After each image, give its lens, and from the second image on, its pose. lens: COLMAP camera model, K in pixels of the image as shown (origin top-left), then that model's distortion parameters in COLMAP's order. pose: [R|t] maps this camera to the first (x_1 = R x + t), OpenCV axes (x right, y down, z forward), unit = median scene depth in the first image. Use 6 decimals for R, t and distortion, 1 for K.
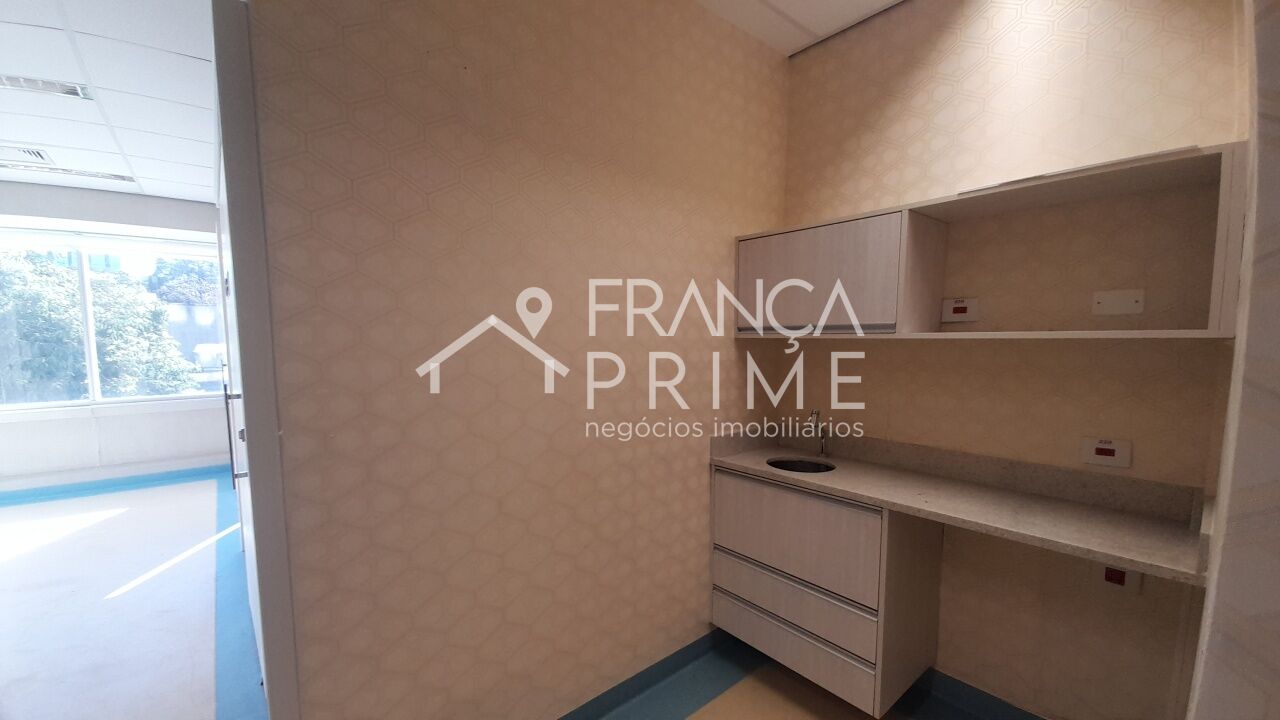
lens RADIAL K [[501.1, 0, 643.5], [0, 501.1, 386.6], [0, 0, 1]] dist [0.000074, -0.007665]
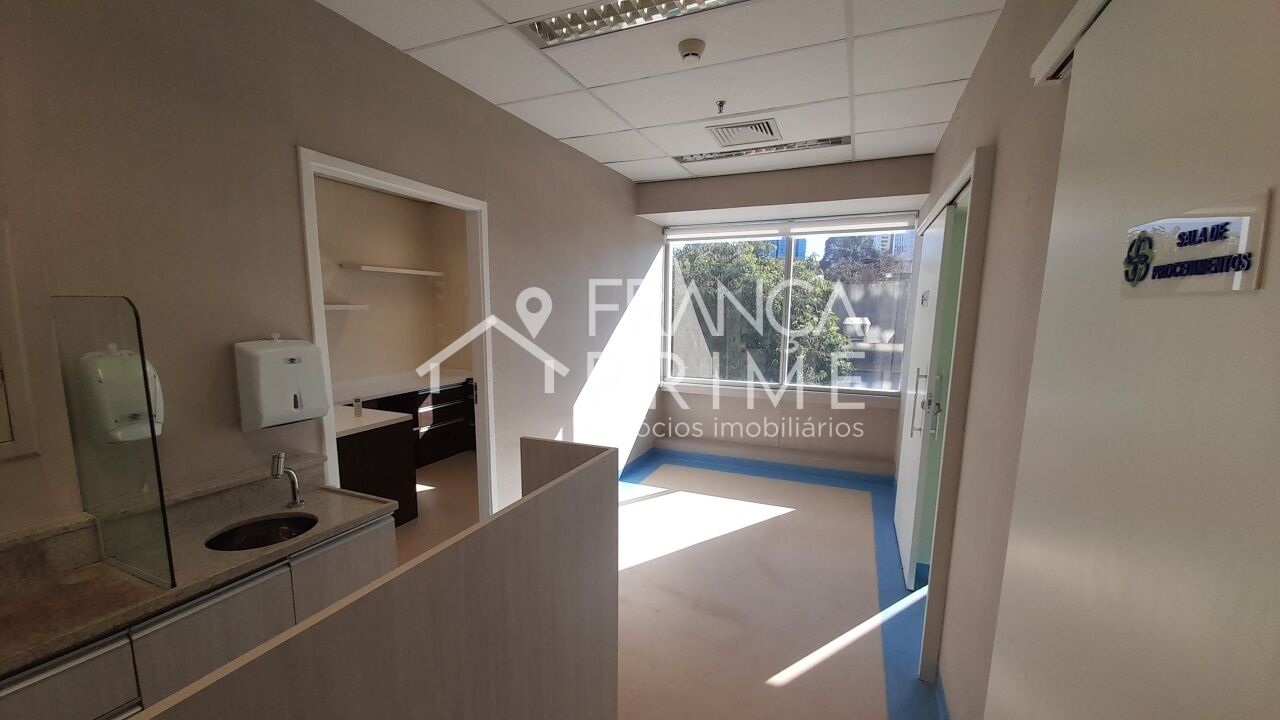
lens RADIAL K [[501.1, 0, 643.5], [0, 501.1, 386.6], [0, 0, 1]] dist [0.000074, -0.007665]
pose [[0.452434, 0.141555, -0.880492, -0.211861], [-0.094596, 0.989369, 0.110452, -0.035519], [0.886767, 0.033319, 0.461015, 0.172950]]
